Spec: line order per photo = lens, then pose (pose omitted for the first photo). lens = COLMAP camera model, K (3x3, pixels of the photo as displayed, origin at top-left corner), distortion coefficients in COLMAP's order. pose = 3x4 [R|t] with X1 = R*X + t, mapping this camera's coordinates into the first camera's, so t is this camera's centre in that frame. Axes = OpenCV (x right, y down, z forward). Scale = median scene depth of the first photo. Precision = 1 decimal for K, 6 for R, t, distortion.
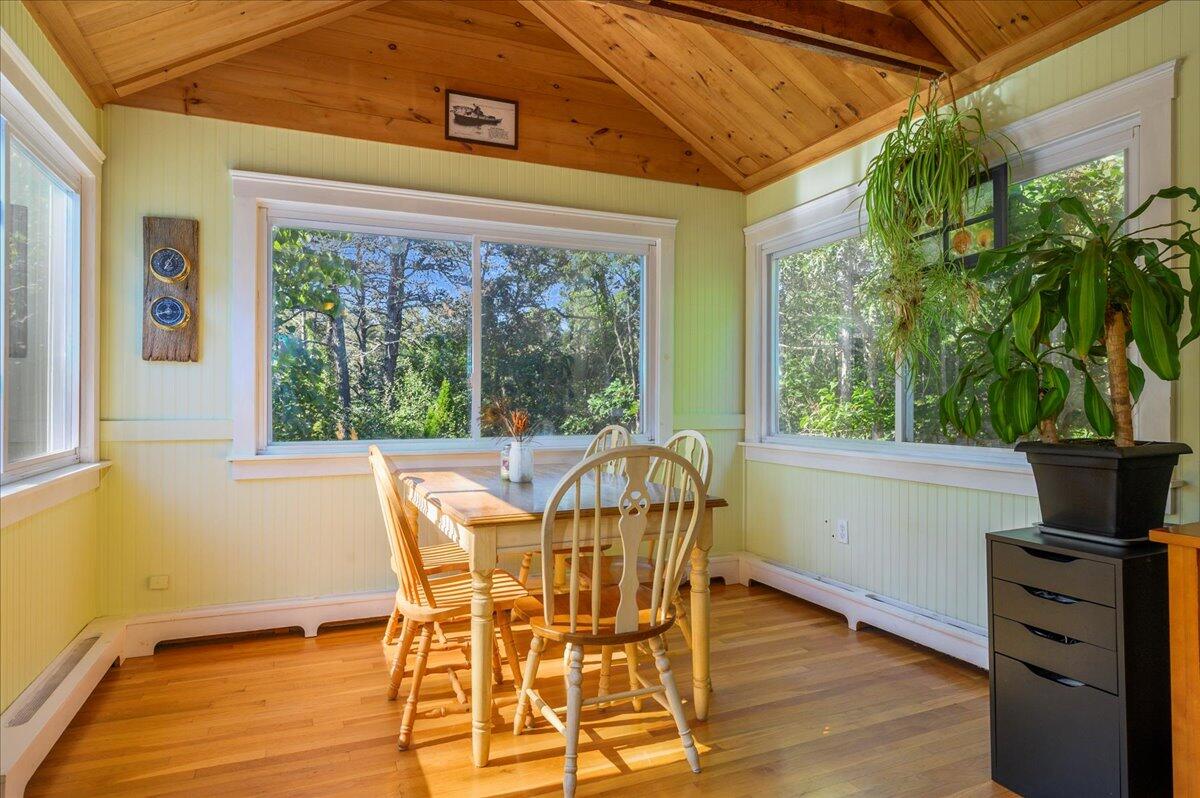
lens RADIAL K [[711.9, 0, 607.7], [0, 711.9, 396.7], [0, 0, 1]] dist [0.002699, 0.003935]
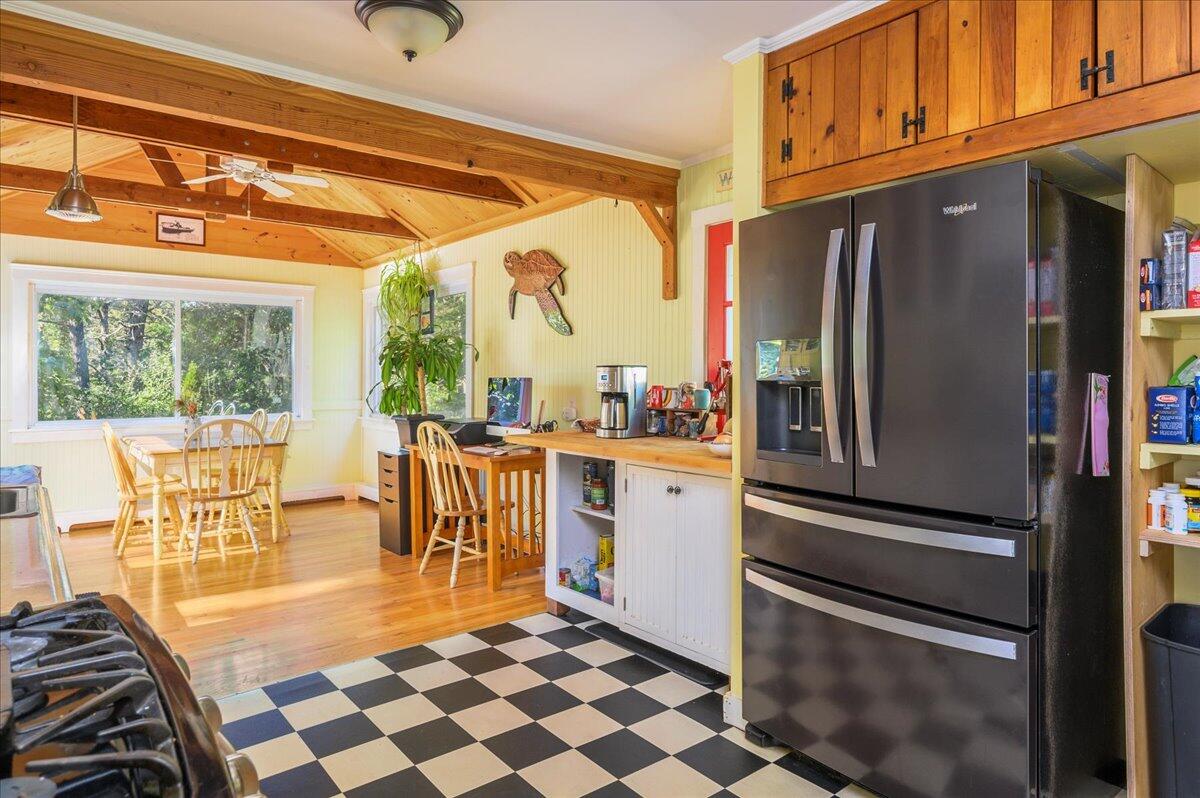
lens RADIAL K [[711.9, 0, 594.7], [0, 711.9, 371.6], [0, 0, 1]] dist [0.002699, 0.003935]
pose [[0.963628, 0.001795, 0.267243, 0.326563], [-0.001759, 0.999998, -0.000374, -0.051979], [-0.267243, -0.000110, 0.963629, -0.919514]]
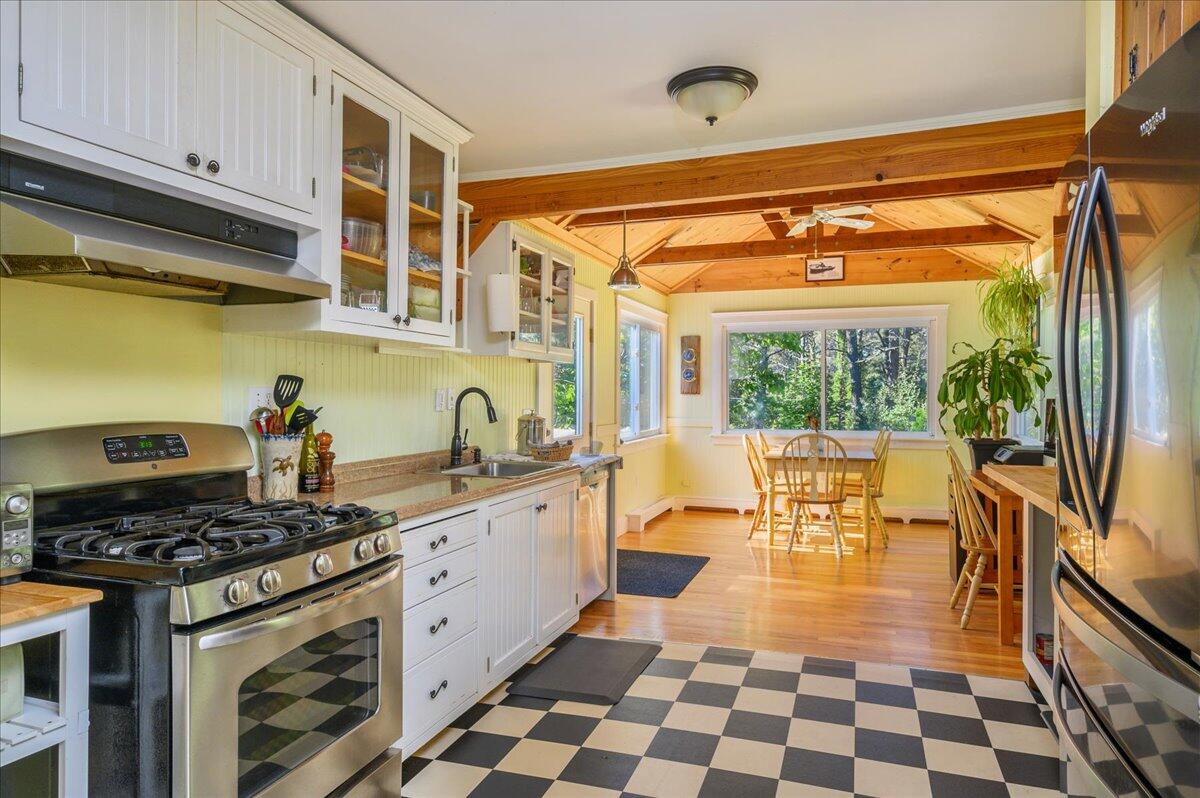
lens RADIAL K [[711.9, 0, 598.0], [0, 711.9, 399.4], [0, 0, 1]] dist [0.002699, 0.003935]
pose [[0.734491, 0.006984, -0.678582, 0.713146], [0.002224, 0.999917, 0.012697, -0.055939], [0.678614, -0.010835, 0.734415, -0.887243]]
